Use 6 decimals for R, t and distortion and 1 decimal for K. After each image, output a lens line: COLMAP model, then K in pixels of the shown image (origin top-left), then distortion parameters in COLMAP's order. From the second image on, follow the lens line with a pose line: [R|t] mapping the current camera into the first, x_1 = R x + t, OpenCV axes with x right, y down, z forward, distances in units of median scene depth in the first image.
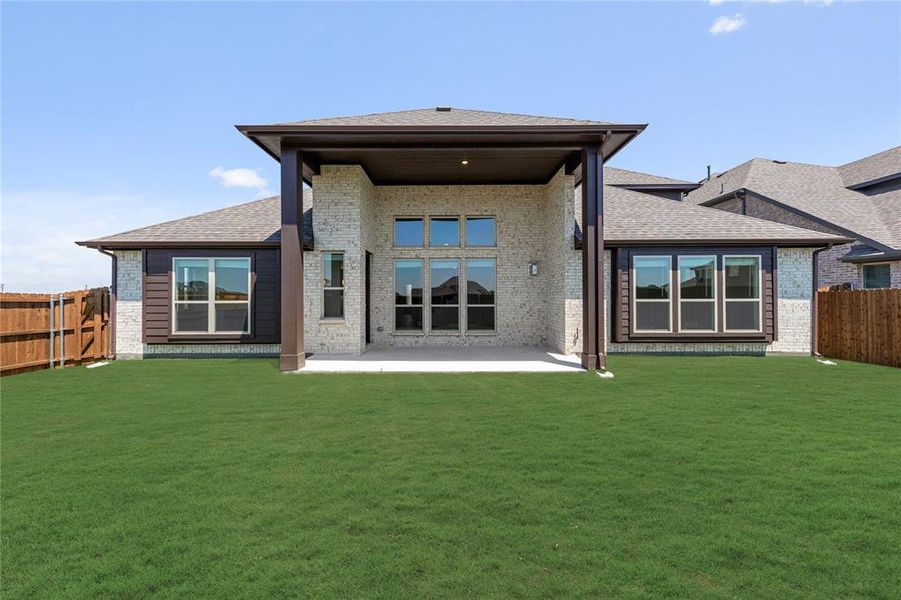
lens RADIAL K [[367.5, 0, 444.8], [0, 367.5, 297.6], [0, 0, 1]] dist [0.000513, 0.000051]
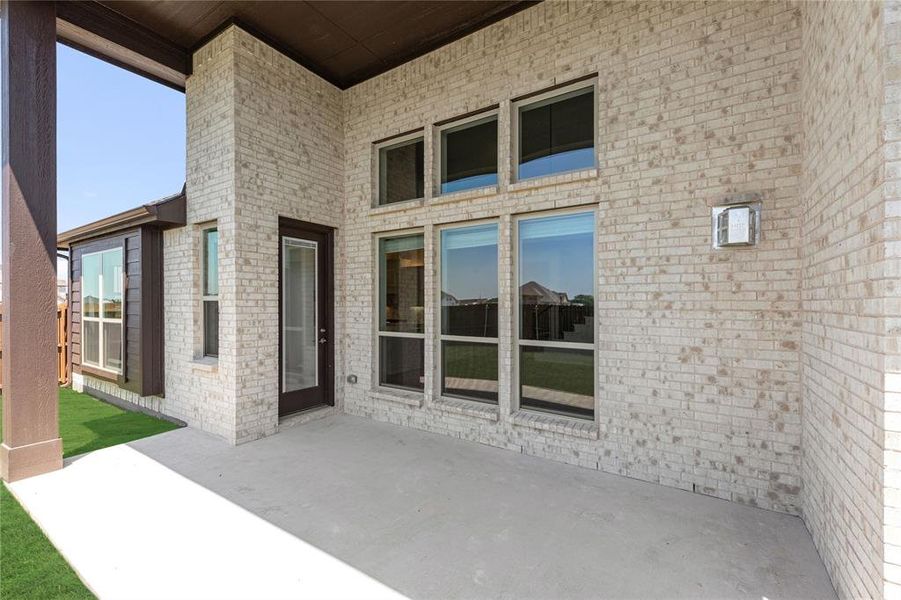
lens RADIAL K [[387.2, 0, 452.6], [0, 387.2, 304.5], [0, 0, 1]] dist [0.002066, 0.000224]
pose [[0.844528, 0.007095, -0.535464, 0.216608], [-0.004172, 0.999969, 0.006669, -0.019064], [0.535495, -0.003398, 0.844532, 0.638137]]
